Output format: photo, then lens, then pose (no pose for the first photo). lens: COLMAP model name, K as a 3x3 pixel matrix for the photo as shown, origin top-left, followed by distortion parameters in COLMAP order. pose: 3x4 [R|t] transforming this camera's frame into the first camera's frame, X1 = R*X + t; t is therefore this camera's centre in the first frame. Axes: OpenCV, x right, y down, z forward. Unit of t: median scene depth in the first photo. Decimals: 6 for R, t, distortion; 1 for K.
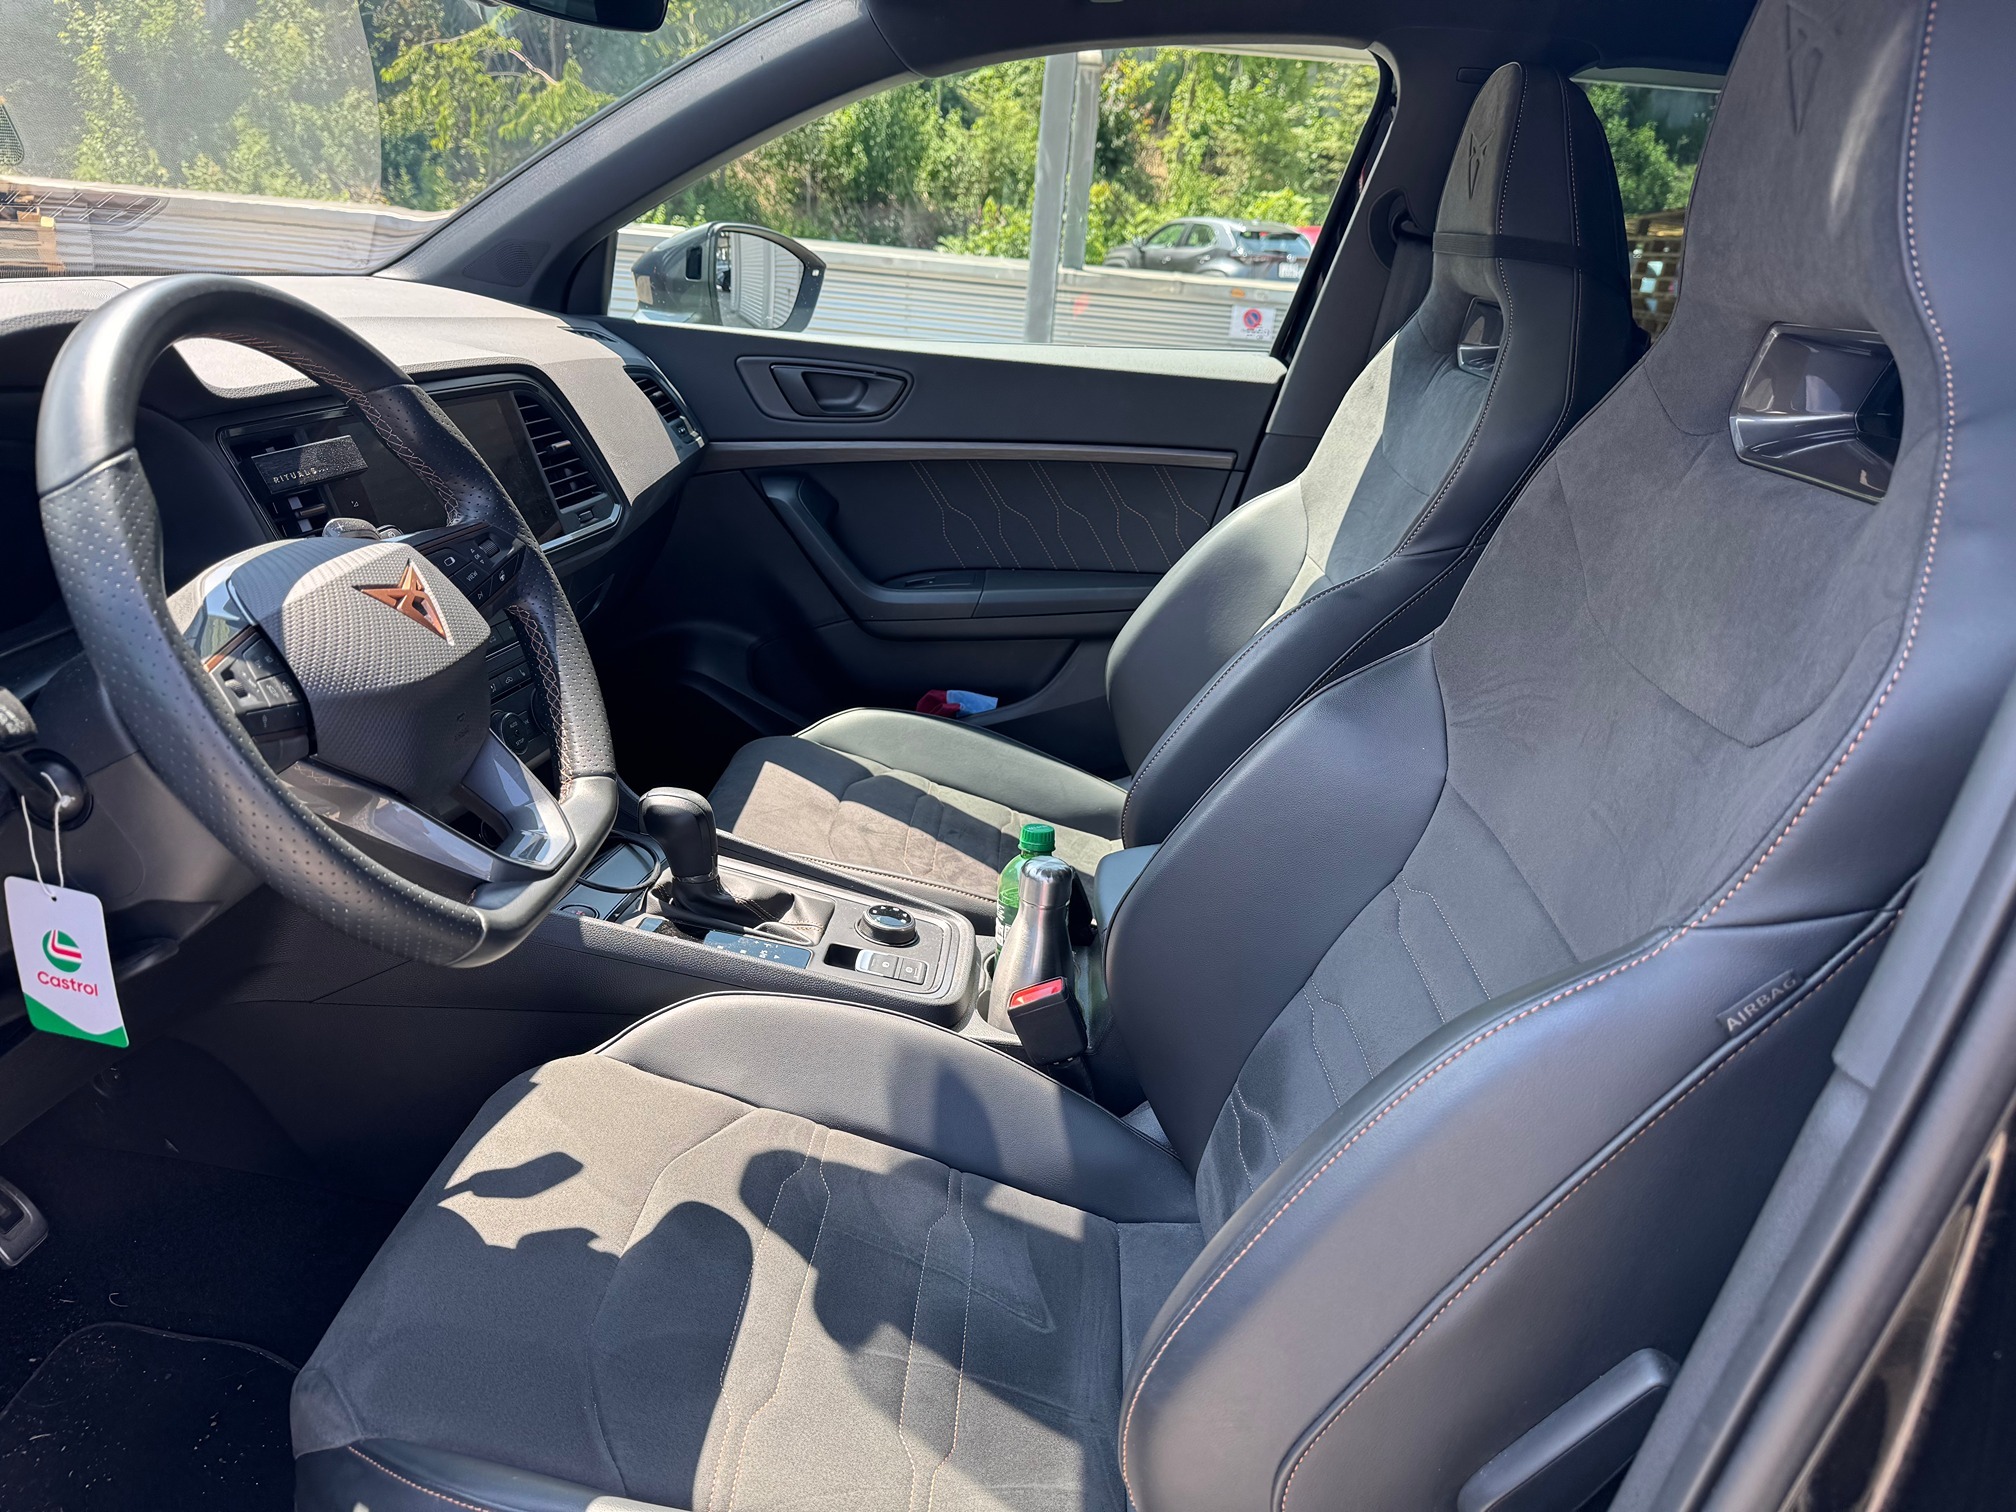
lens RADIAL K [[1420.8, 0, 1030.8], [0, 1420.8, 772.3], [0, 0, 1]] dist [0.026564, -0.034421]
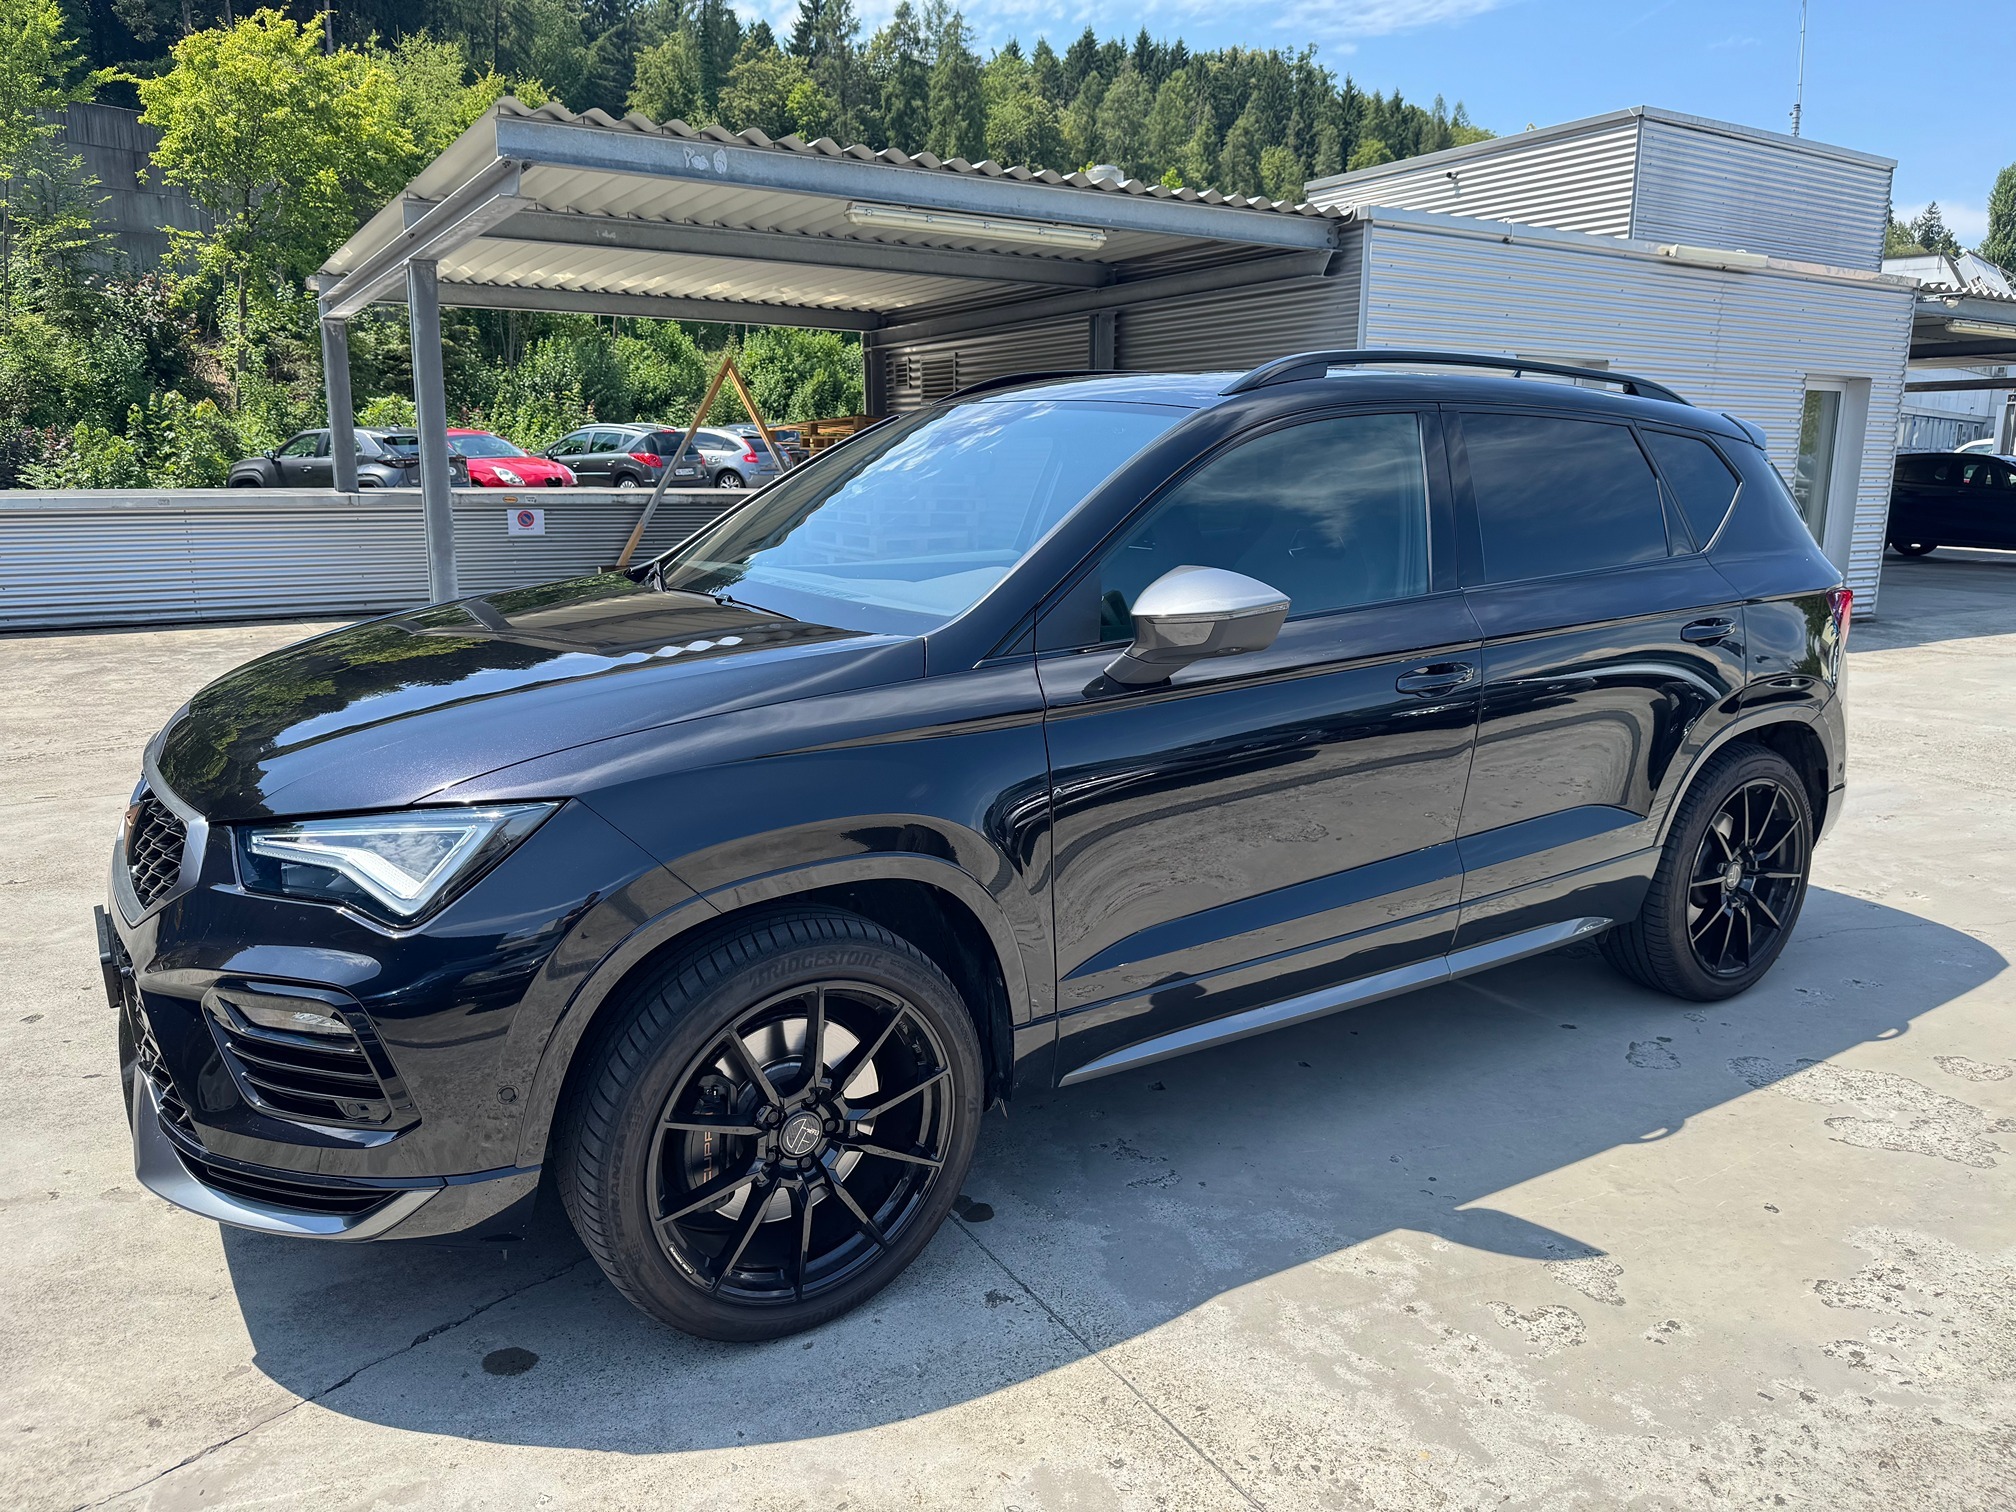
lens RADIAL K [[1420.8, 0, 1012.7], [0, 1420.8, 758.3], [0, 0, 1]] dist [0.026564, -0.034421]
pose [[0.811597, -0.188304, 0.553039, -1.169766], [0.254483, 0.966052, -0.044529, 0.150539], [-0.525879, 0.176879, 0.831965, -0.888299]]
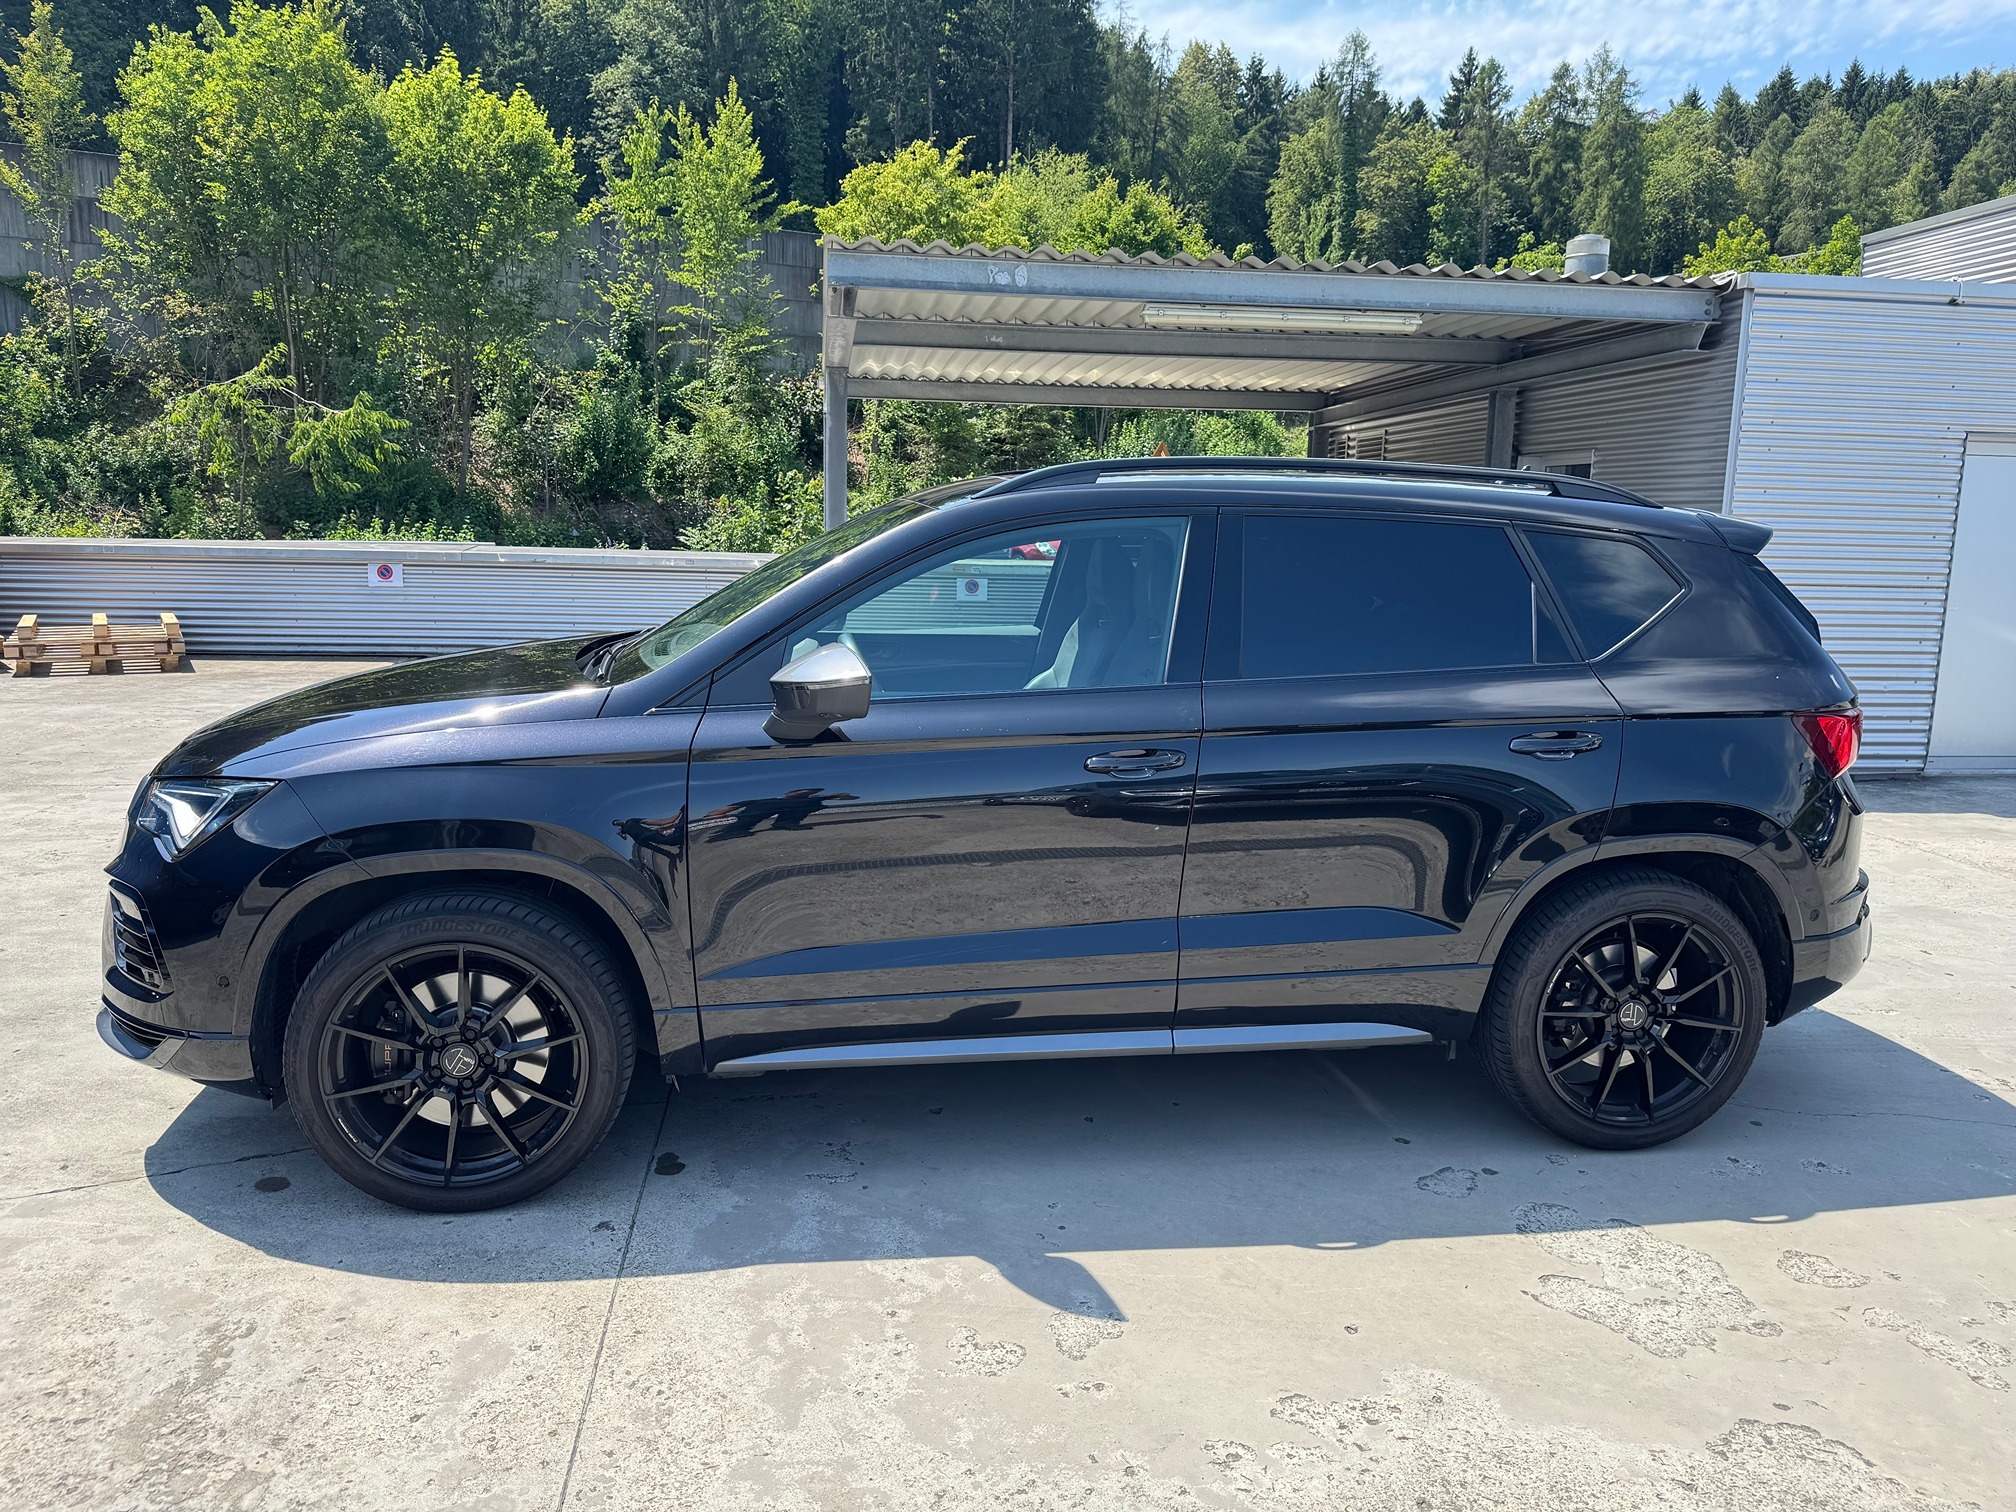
lens RADIAL K [[1420.8, 0, 1004.8], [0, 1420.8, 762.9], [0, 0, 1]] dist [0.026564, -0.034421]
pose [[0.980037, -0.085023, 0.179718, -0.362095], [0.115573, 0.979158, -0.167008, 0.373286], [-0.161773, 0.184445, 0.969438, -1.431751]]
